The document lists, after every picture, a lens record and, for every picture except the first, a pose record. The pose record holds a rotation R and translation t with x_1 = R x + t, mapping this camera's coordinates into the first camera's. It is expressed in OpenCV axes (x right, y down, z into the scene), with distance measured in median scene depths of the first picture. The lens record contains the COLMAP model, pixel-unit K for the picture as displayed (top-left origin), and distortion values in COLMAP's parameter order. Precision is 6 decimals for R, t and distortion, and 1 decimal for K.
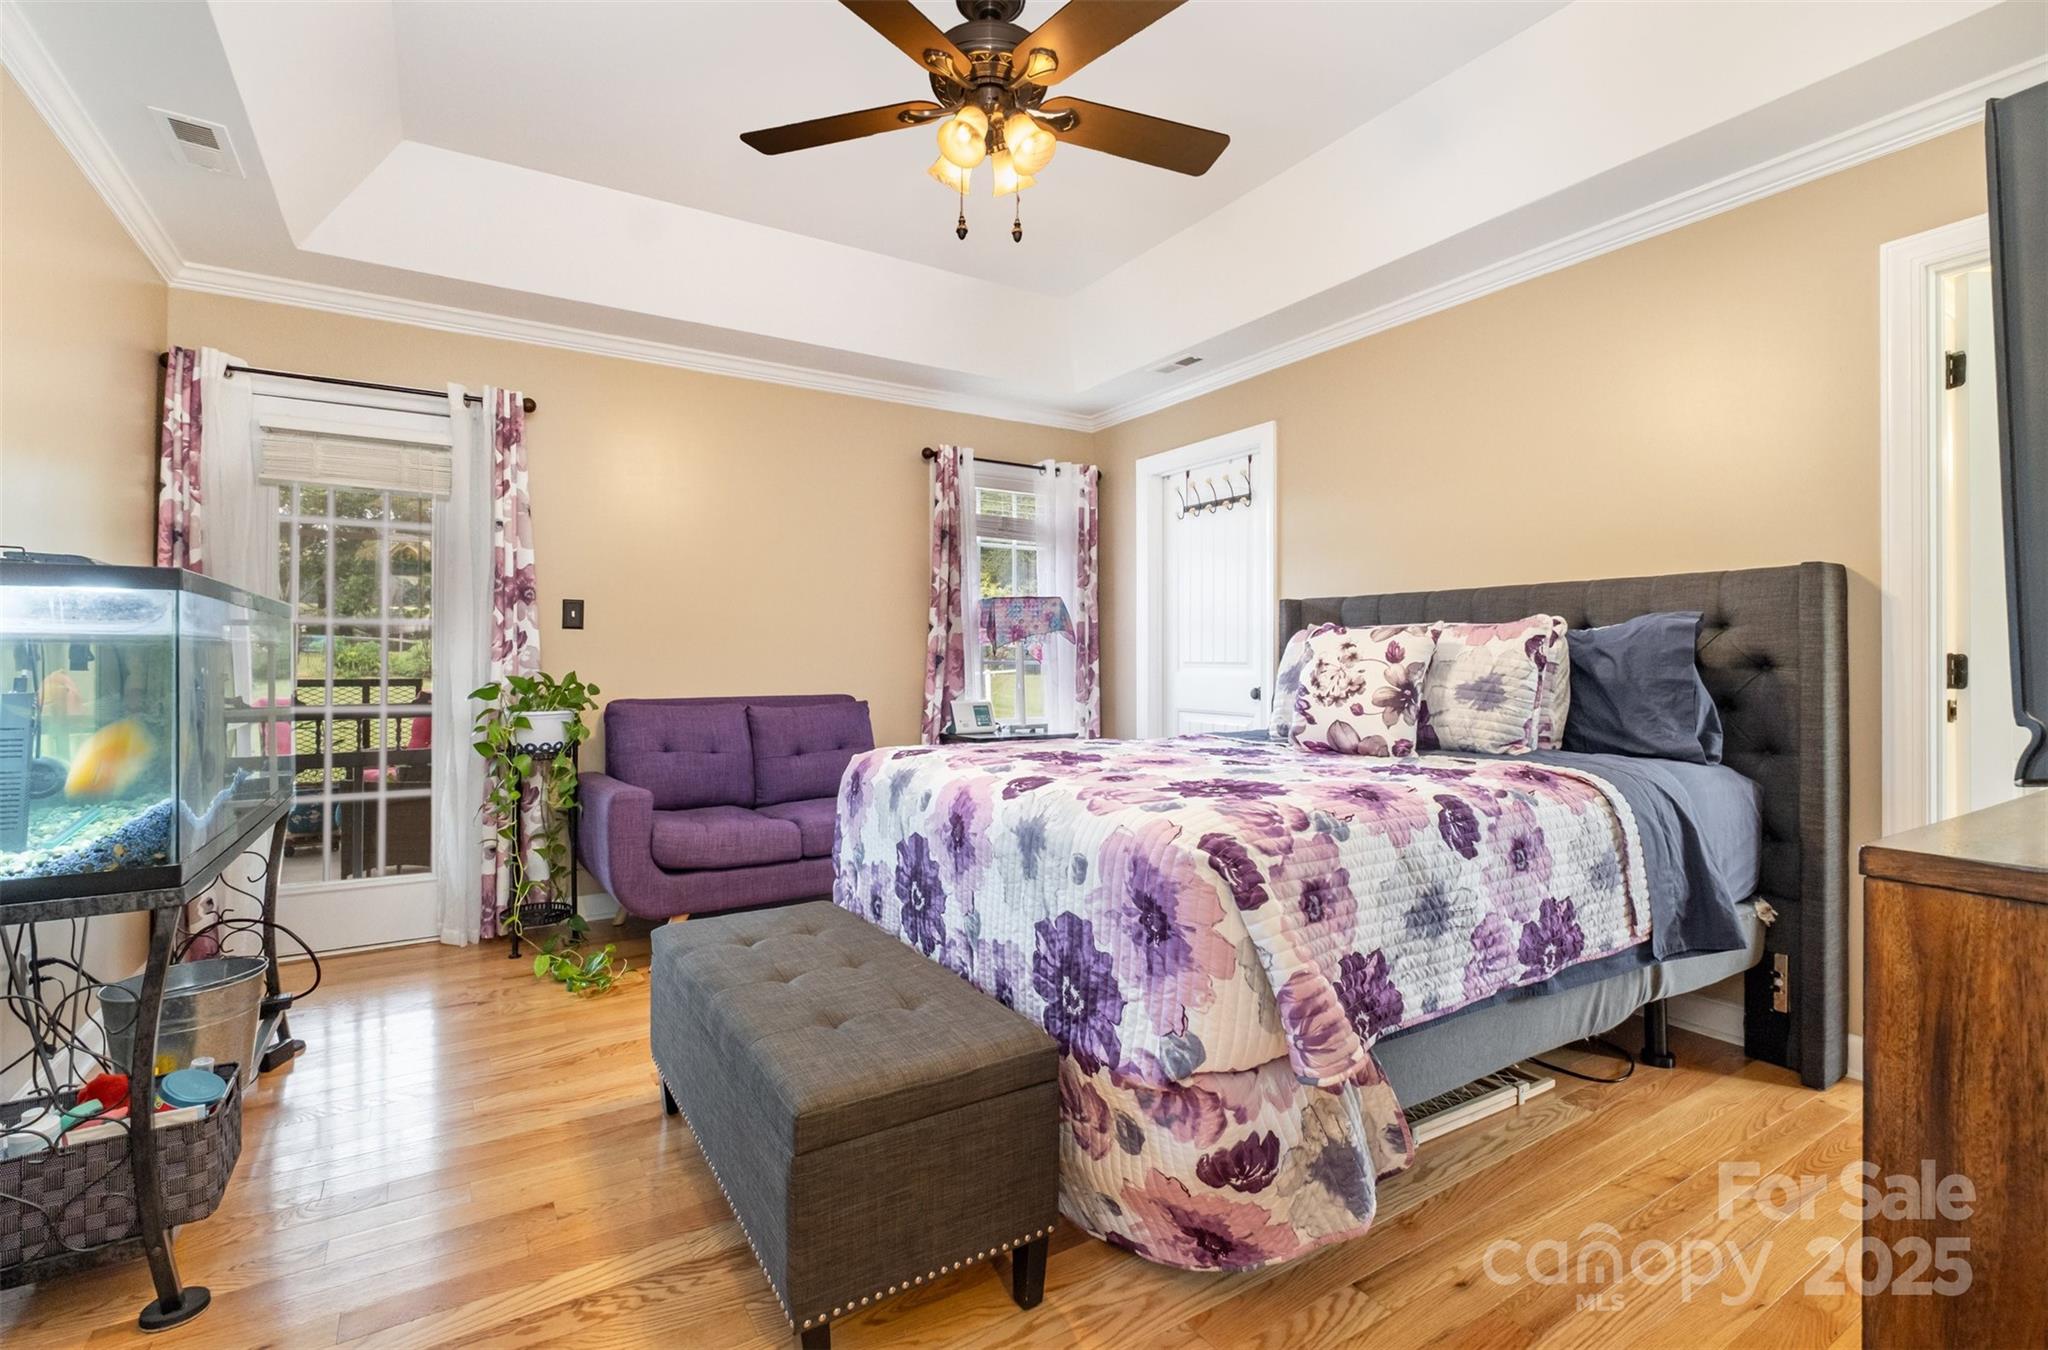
lens RADIAL K [[902.3, 0, 1011.7], [0, 902.3, 663.6], [0, 0, 1]] dist [-0.010126, 0.001968]
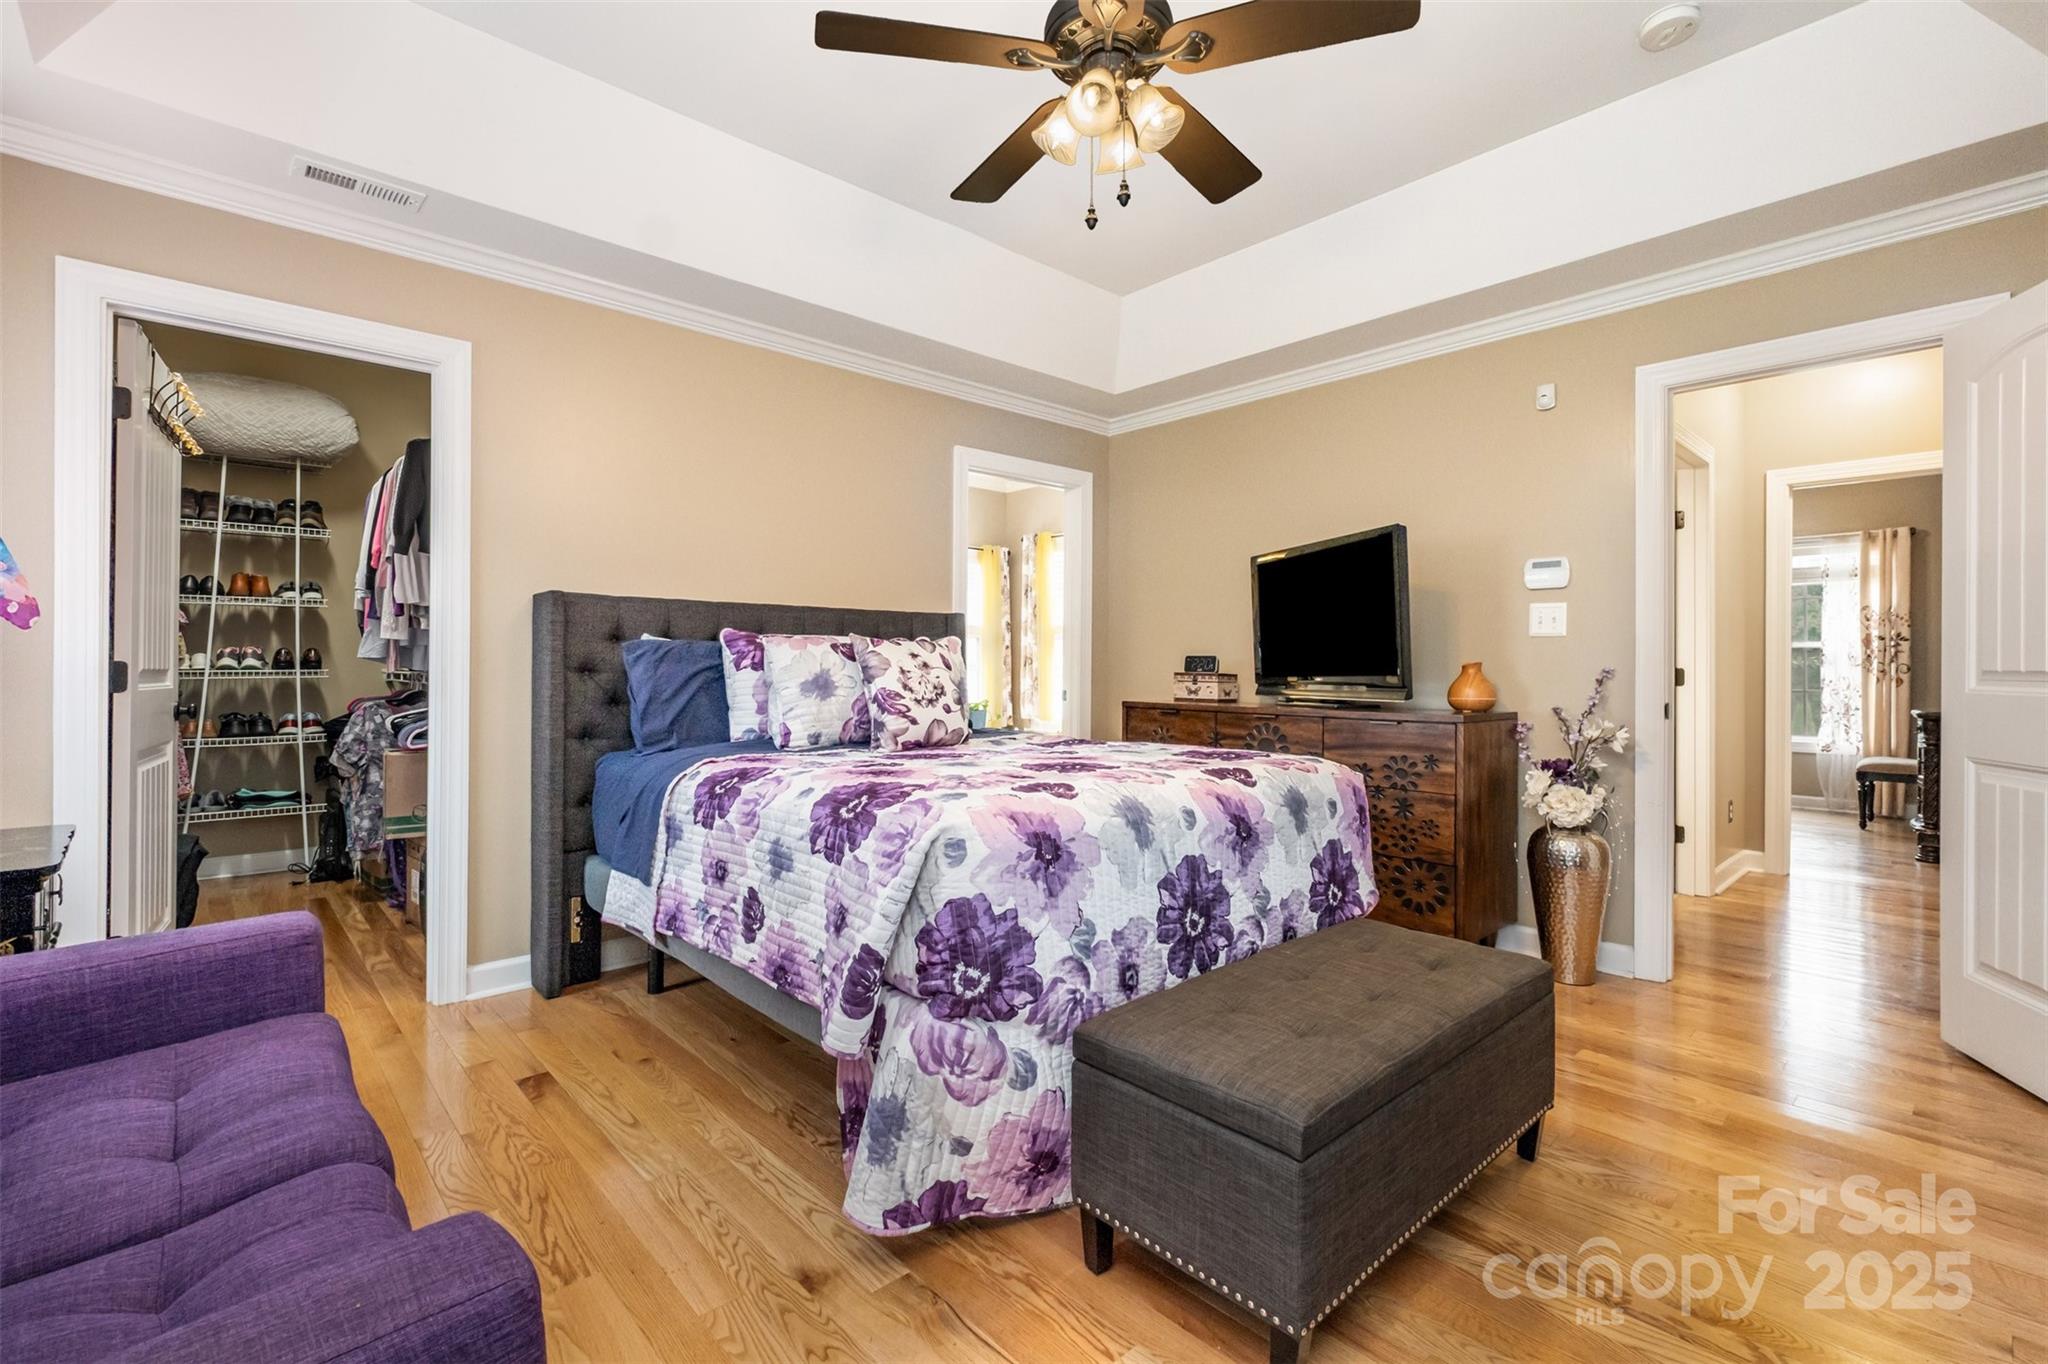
lens RADIAL K [[902.3, 0, 1014.3], [0, 902.3, 677.3], [0, 0, 1]] dist [-0.010126, 0.001968]
pose [[-0.175800, -0.010003, 0.984375, -0.992546], [-0.004140, 0.999947, 0.009422, -0.003307], [-0.984417, -0.002419, -0.175833, 1.352449]]
